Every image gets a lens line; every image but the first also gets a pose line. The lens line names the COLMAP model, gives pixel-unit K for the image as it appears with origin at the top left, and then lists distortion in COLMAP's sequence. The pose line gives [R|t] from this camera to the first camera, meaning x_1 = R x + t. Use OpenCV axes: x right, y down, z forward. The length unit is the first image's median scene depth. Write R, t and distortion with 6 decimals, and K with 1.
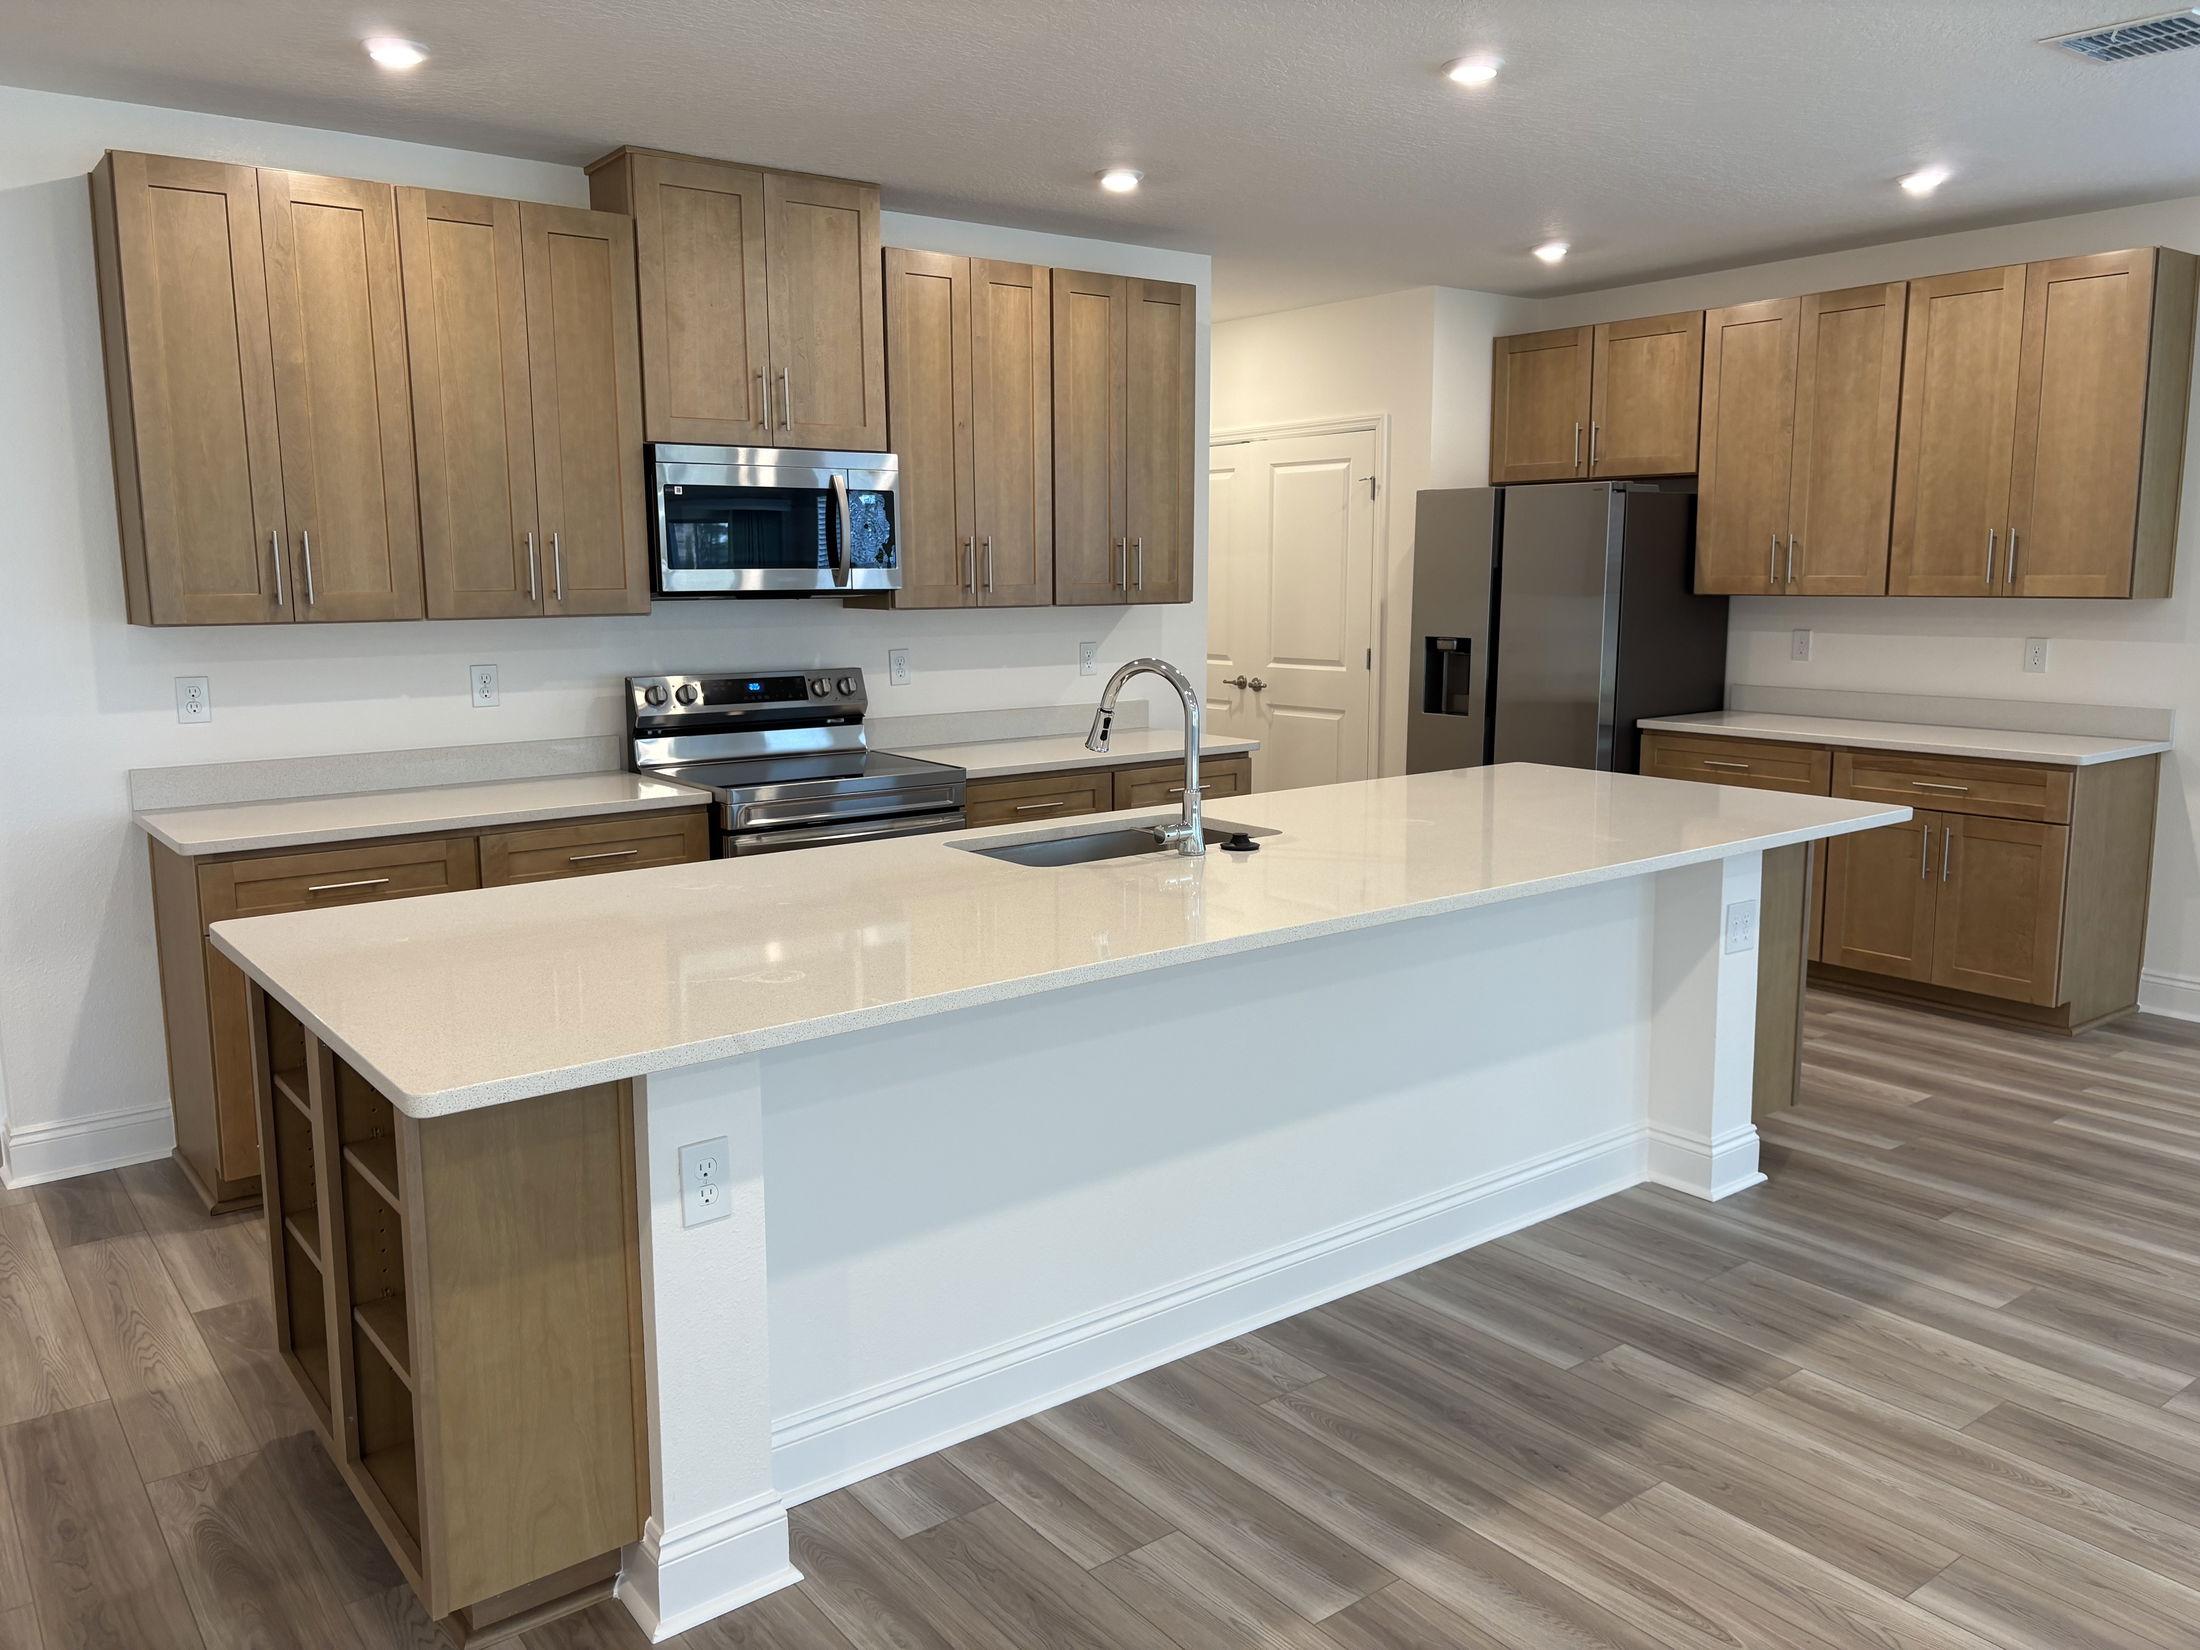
lens RADIAL K [[1661.8, 0, 1102.1], [0, 1661.8, 819.9], [0, 0, 1]] dist [0.029779, -0.013840]
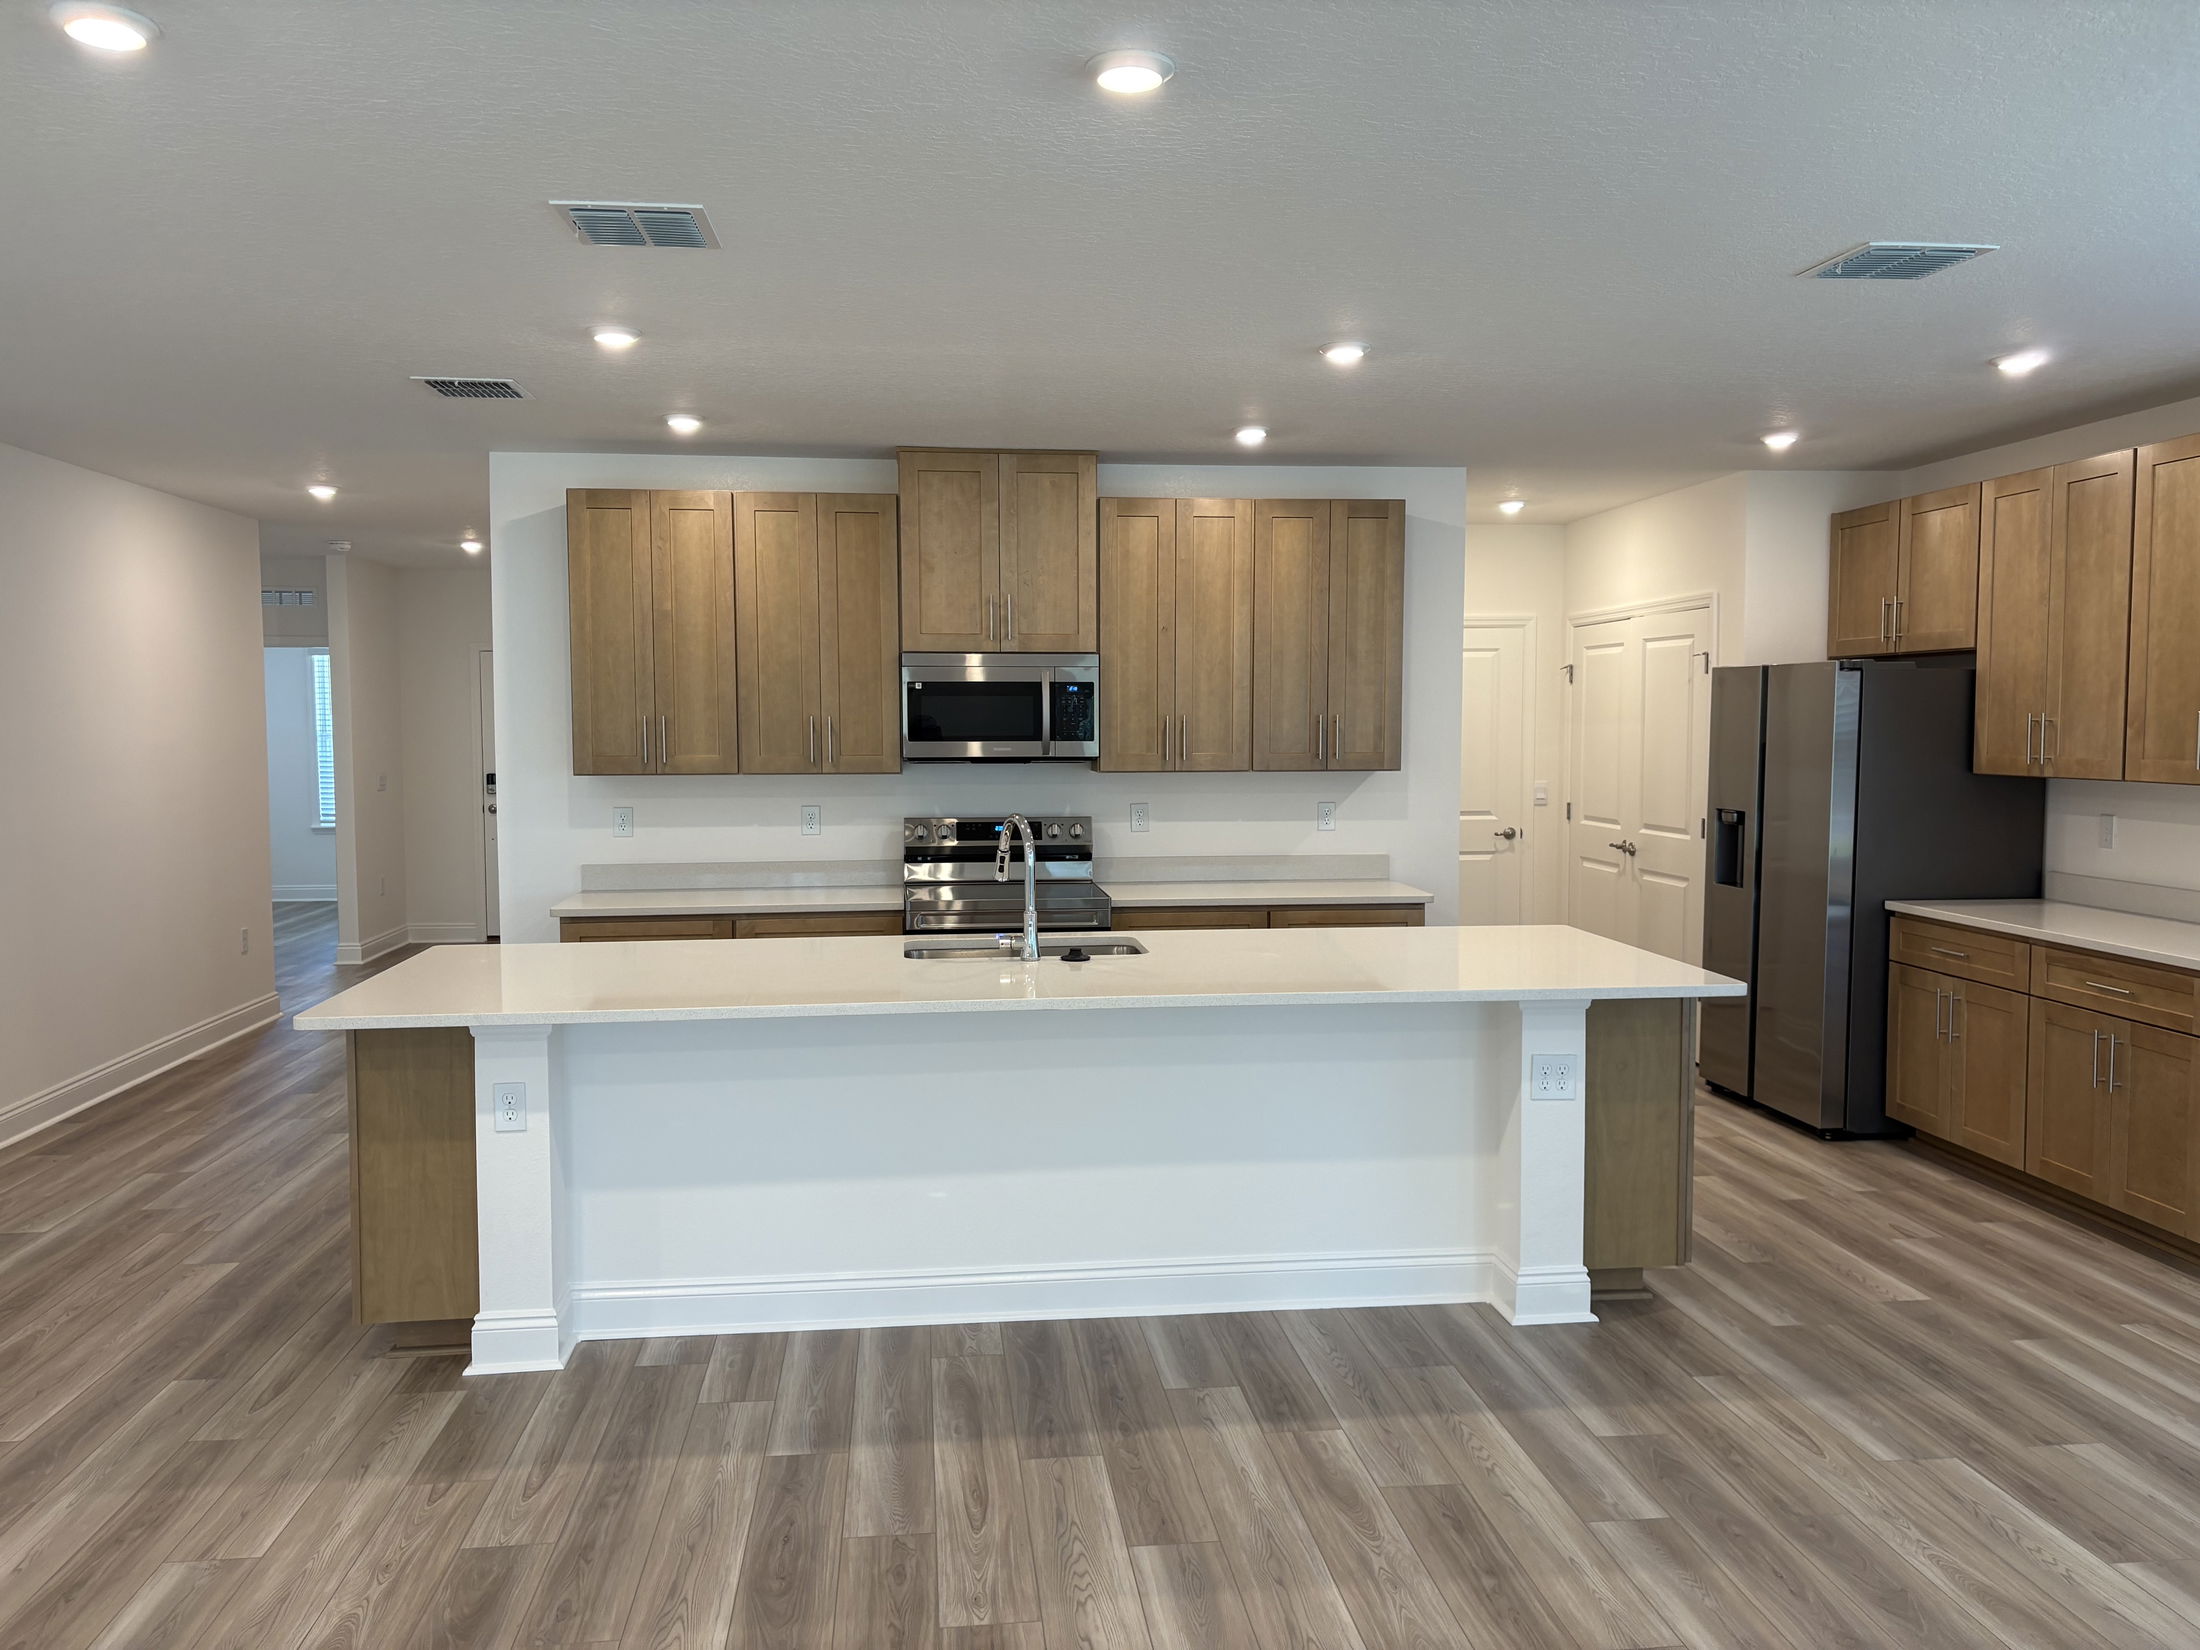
lens RADIAL K [[1661.8, 0, 1099.7], [0, 1661.8, 826.5], [0, 0, 1]] dist [0.029779, -0.013840]
pose [[0.857535, 0.038076, -0.513015, 0.587822], [-0.081984, 0.994627, -0.063219, -0.005460], [0.507851, 0.096272, 0.856049, -0.094917]]
